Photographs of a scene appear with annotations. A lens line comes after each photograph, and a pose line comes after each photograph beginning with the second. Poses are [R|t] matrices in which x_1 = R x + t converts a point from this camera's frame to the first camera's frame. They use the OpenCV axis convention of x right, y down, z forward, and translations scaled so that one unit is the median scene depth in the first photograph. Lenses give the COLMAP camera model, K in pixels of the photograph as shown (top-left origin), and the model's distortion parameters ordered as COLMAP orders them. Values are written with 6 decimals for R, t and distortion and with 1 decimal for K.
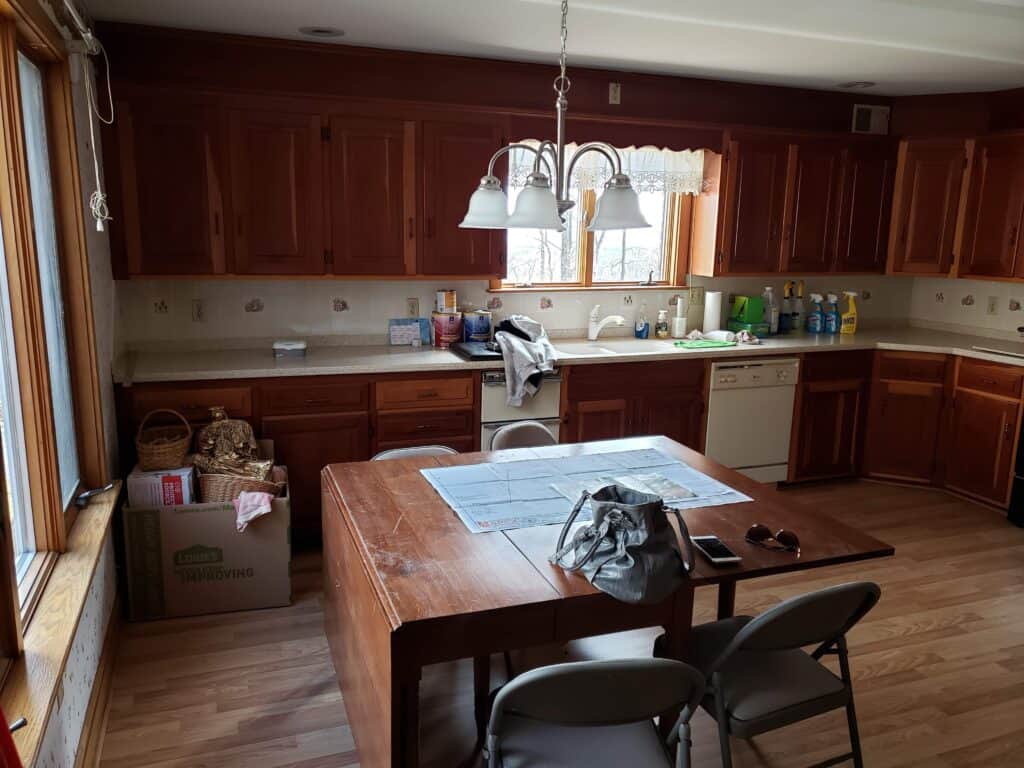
lens RADIAL K [[792.6, 0, 512.0], [0, 792.6, 384.0], [0, 0, 1]] dist [0.050133, -0.093470]
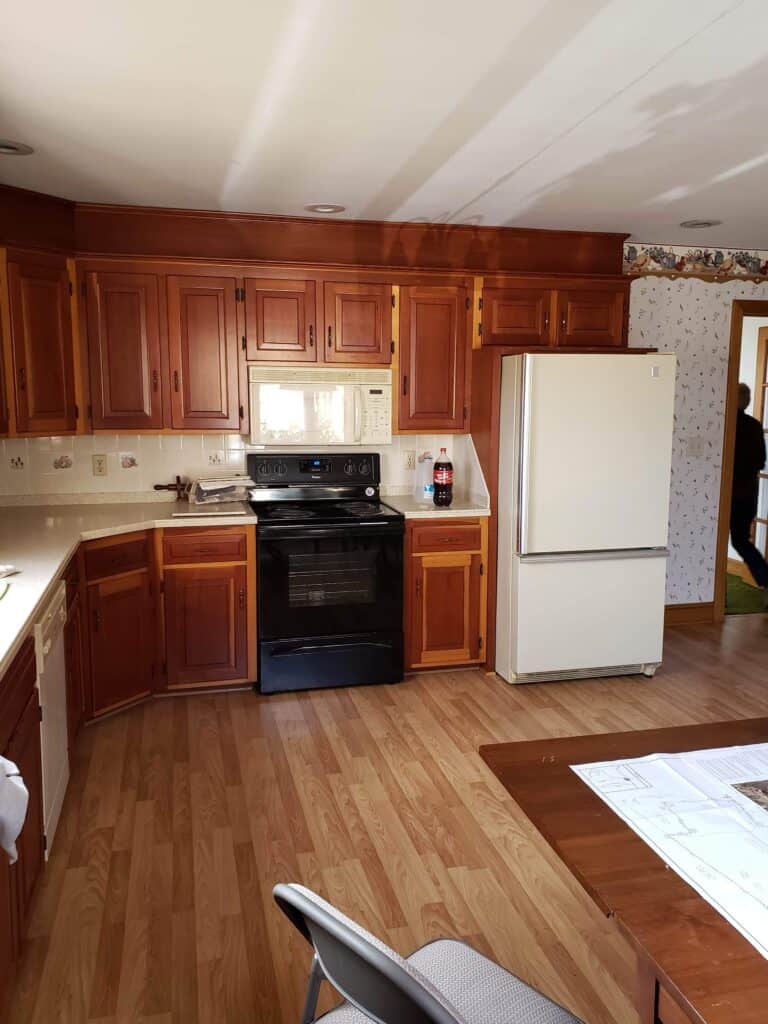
lens RADIAL K [[792.6, 0, 384.0], [0, 792.6, 512.0], [0, 0, 1]] dist [0.050133, -0.093470]
pose [[0.085233, -0.156653, 0.983969, -0.265277], [0.188307, 0.972298, 0.138483, -0.150250], [-0.978405, 0.173485, 0.112371, 0.850907]]
